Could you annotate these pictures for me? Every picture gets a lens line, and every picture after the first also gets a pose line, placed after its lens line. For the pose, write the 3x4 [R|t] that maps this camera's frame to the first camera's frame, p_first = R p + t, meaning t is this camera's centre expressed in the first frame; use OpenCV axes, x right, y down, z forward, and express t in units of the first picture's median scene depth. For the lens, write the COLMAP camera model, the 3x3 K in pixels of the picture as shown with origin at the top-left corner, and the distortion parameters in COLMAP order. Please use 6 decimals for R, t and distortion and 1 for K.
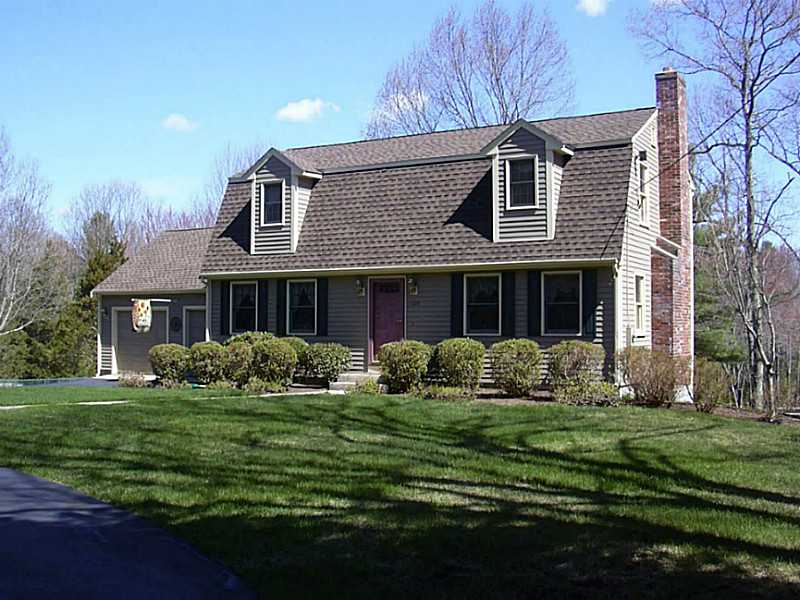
lens RADIAL K [[932.4, 0, 400.0], [0, 932.4, 300.0], [0, 0, 1]] dist [-0.169704, 0.031571]
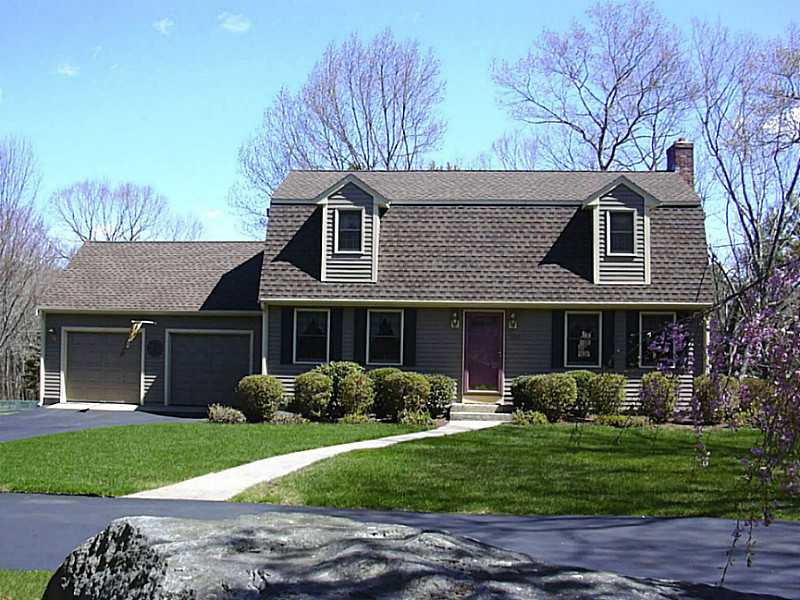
lens RADIAL K [[932.4, 0, 400.0], [0, 932.4, 300.0], [0, 0, 1]] dist [-0.169704, 0.031571]
pose [[0.901345, 0.031325, 0.431967, -0.553307], [-0.026208, 0.999498, -0.017795, -0.015637], [-0.432307, 0.004718, 0.901714, 0.093453]]
